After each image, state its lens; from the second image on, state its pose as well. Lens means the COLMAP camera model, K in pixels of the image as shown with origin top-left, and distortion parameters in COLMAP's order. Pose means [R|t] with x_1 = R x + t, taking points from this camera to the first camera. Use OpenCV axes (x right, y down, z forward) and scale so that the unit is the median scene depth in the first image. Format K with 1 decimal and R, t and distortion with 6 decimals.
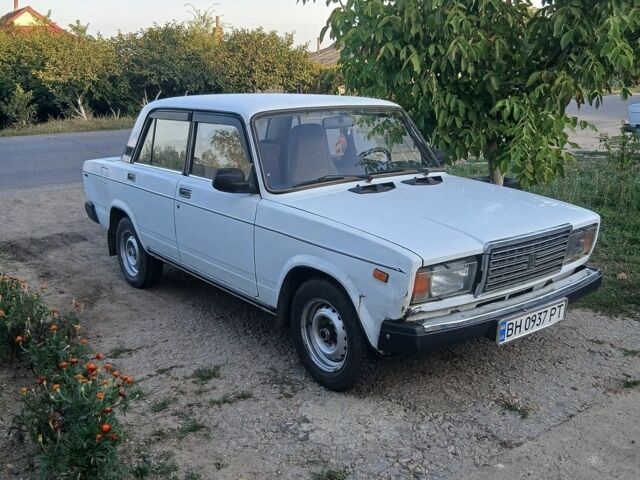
lens RADIAL K [[643.6, 0, 320.0], [0, 643.6, 240.0], [0, 0, 1]] dist [0.140617, -0.276505]
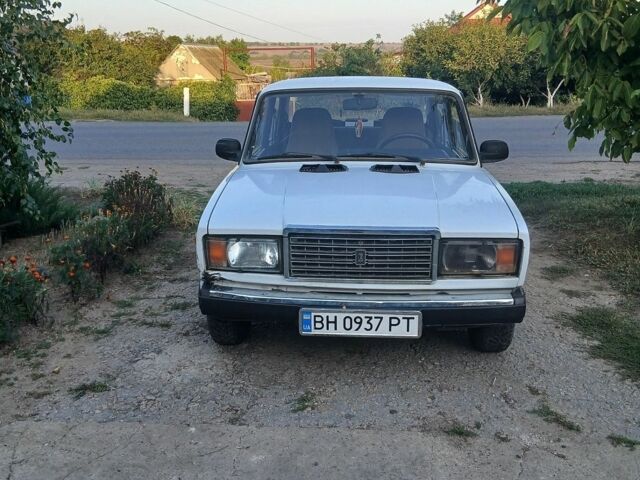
lens RADIAL K [[643.6, 0, 320.0], [0, 643.6, 240.0], [0, 0, 1]] dist [0.140617, -0.276505]
pose [[0.750200, 0.170653, -0.638809, 0.850561], [-0.161665, 0.984138, 0.073050, -0.049232], [0.641143, 0.048471, 0.765889, 0.261733]]
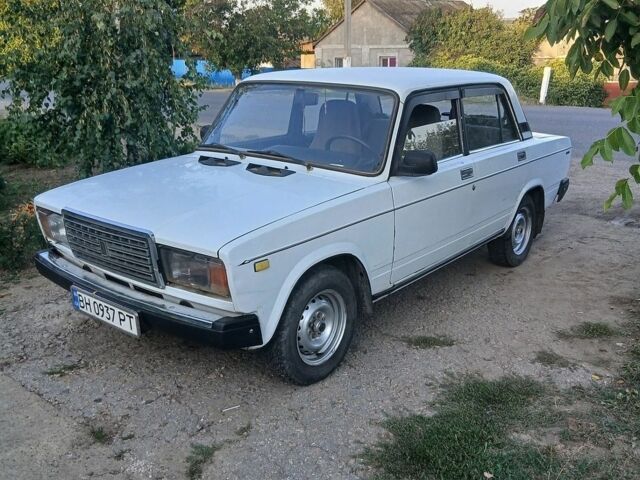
lens RADIAL K [[643.6, 0, 320.0], [0, 643.6, 240.0], [0, 0, 1]] dist [0.140617, -0.276505]
pose [[0.214220, 0.283481, -0.934745, 1.266136], [-0.238808, 0.943120, 0.231292, -0.272428], [0.947144, 0.173677, 0.269732, 1.028620]]
